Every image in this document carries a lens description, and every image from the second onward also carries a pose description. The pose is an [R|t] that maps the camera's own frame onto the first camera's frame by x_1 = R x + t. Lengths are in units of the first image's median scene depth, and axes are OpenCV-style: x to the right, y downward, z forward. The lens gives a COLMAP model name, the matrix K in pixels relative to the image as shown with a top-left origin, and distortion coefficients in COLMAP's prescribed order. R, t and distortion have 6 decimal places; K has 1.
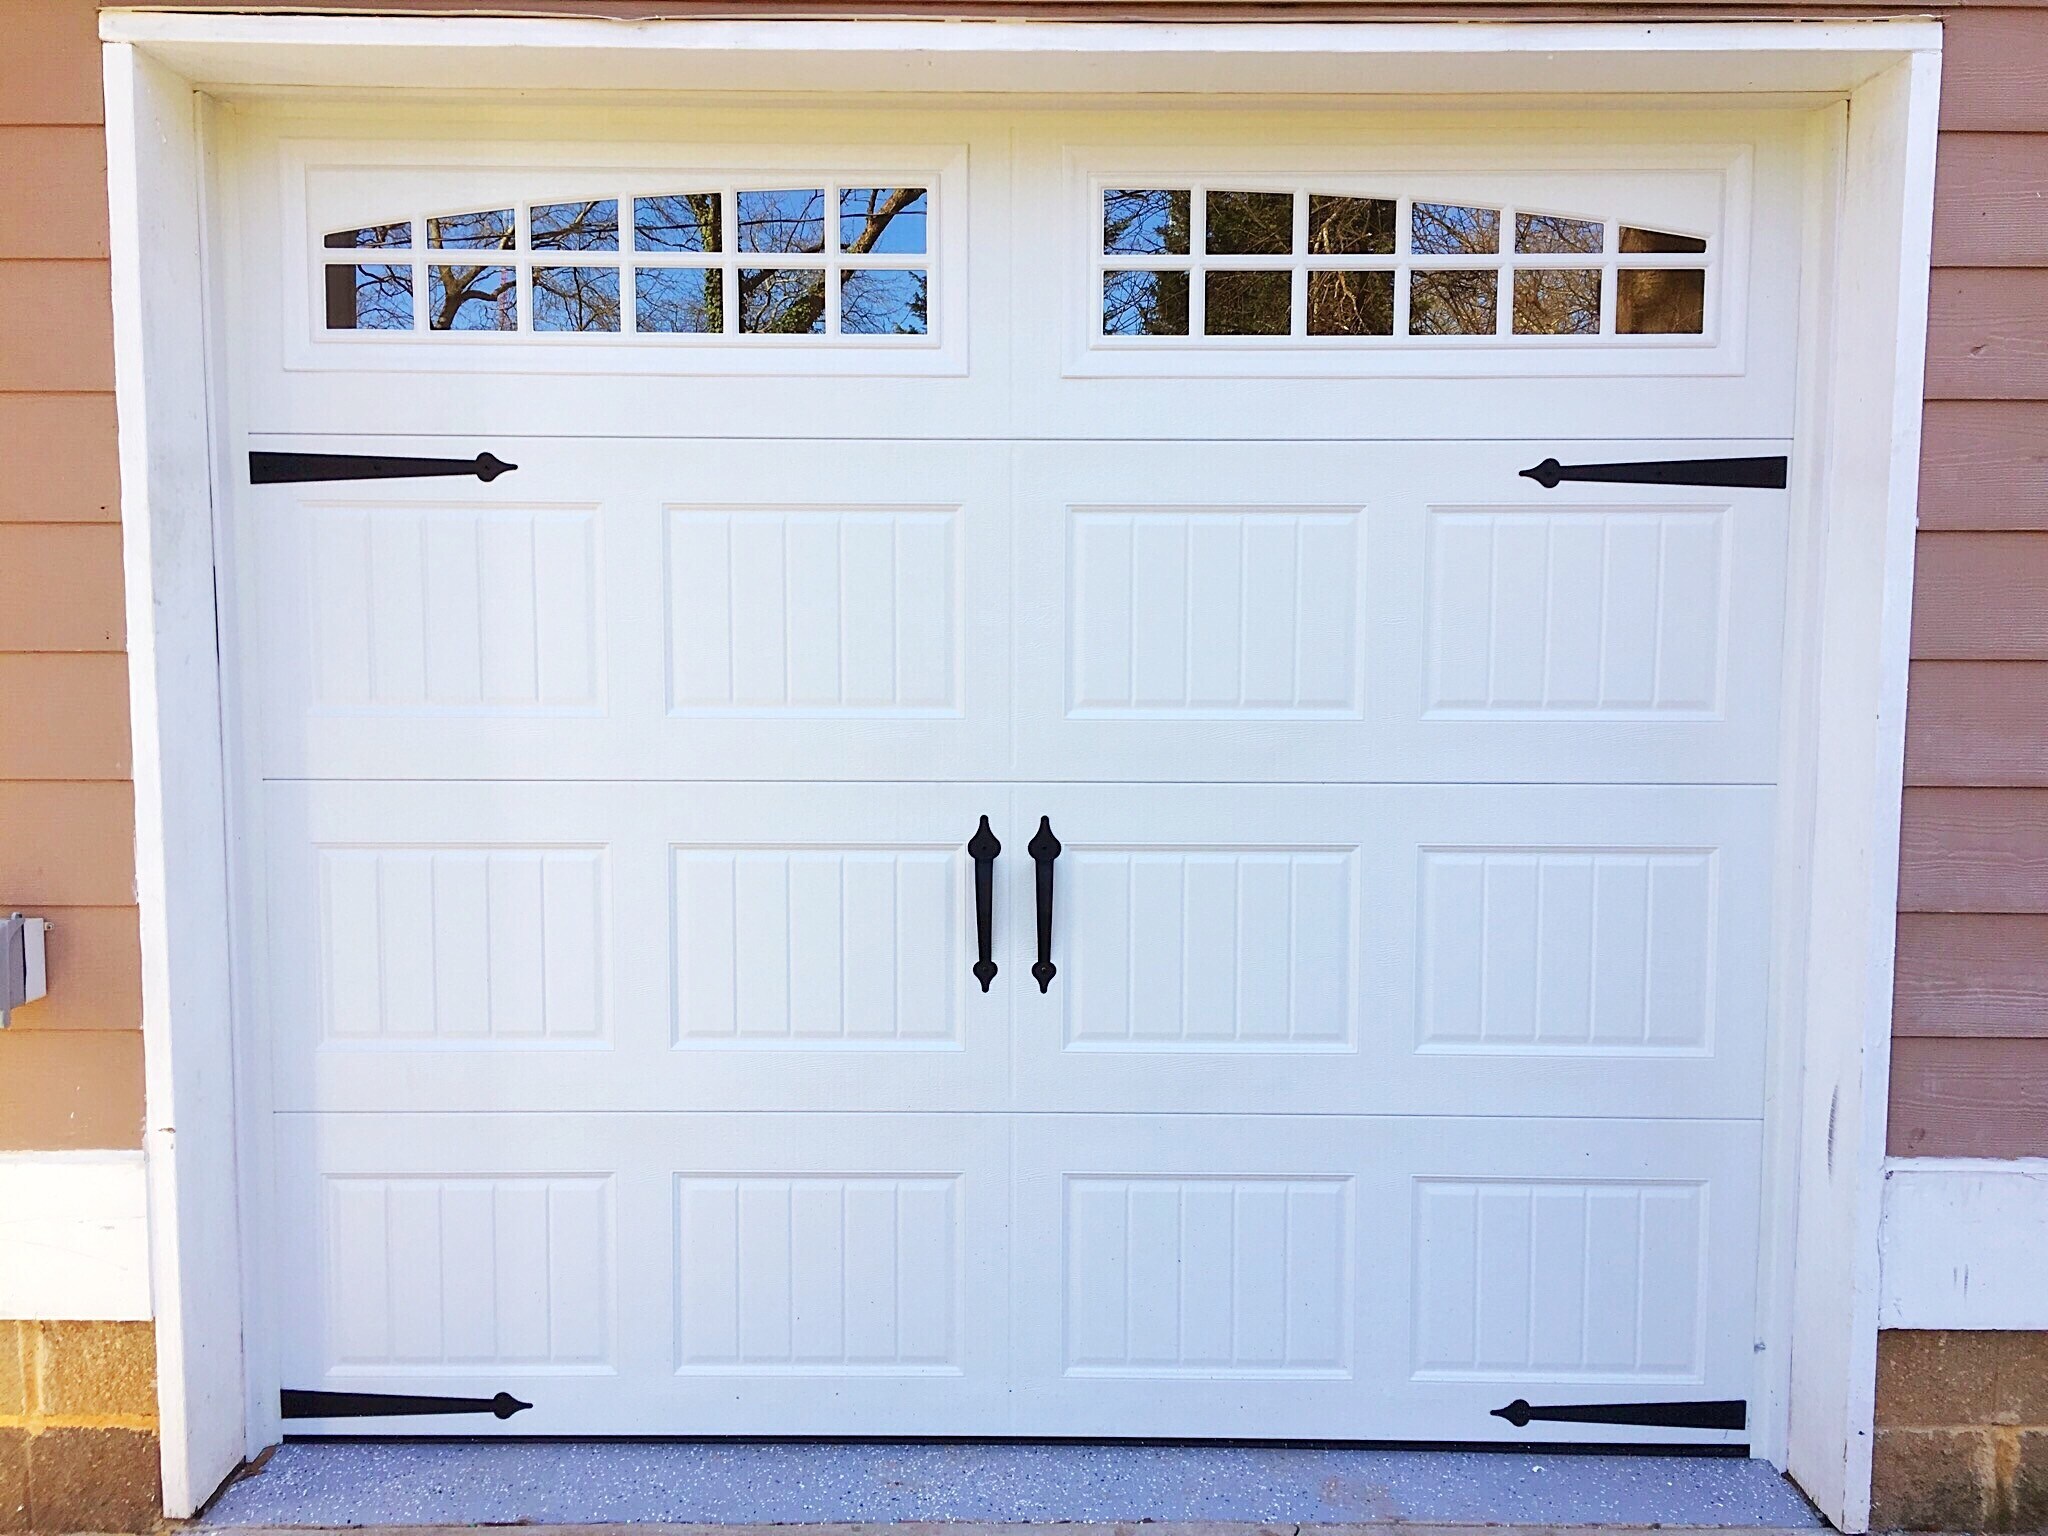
lens RADIAL K [[1751.8, 0, 1024.0], [0, 1751.8, 768.0], [0, 0, 1]] dist [0.049812, -0.006083]
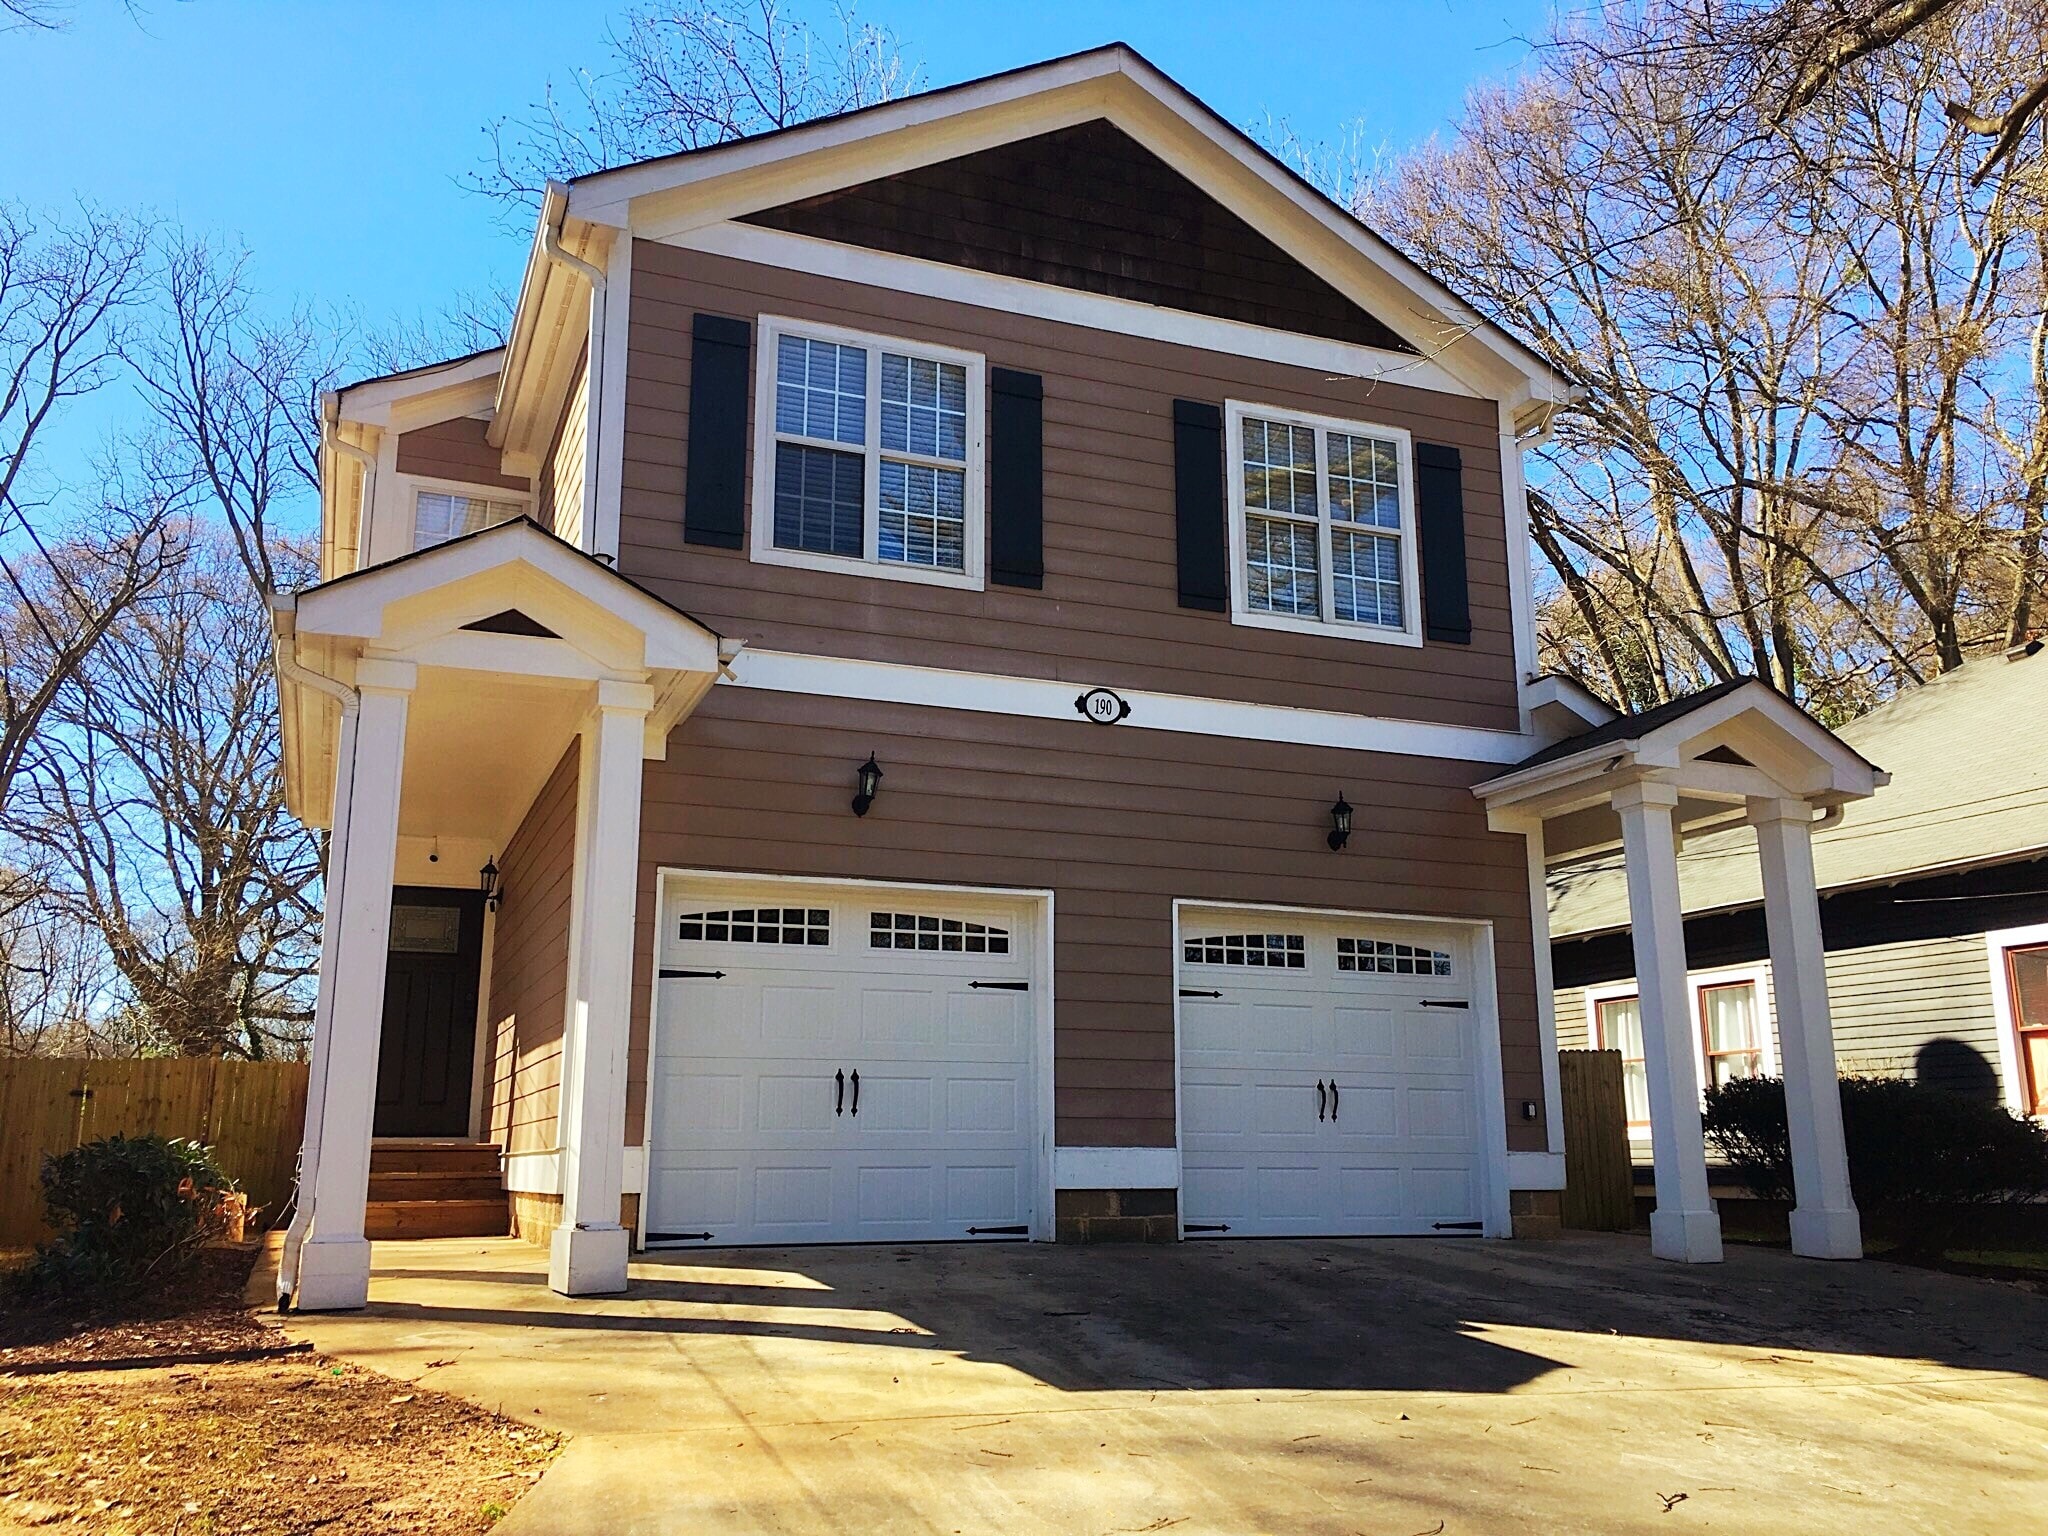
lens RADIAL K [[1751.8, 0, 1024.0], [0, 1751.8, 768.0], [0, 0, 1]] dist [0.049812, -0.006083]
pose [[0.925978, 0.076759, 0.369693, -1.148496], [0.039095, 0.954365, -0.296074, 0.565858], [-0.375548, 0.288611, 0.880720, -2.793650]]
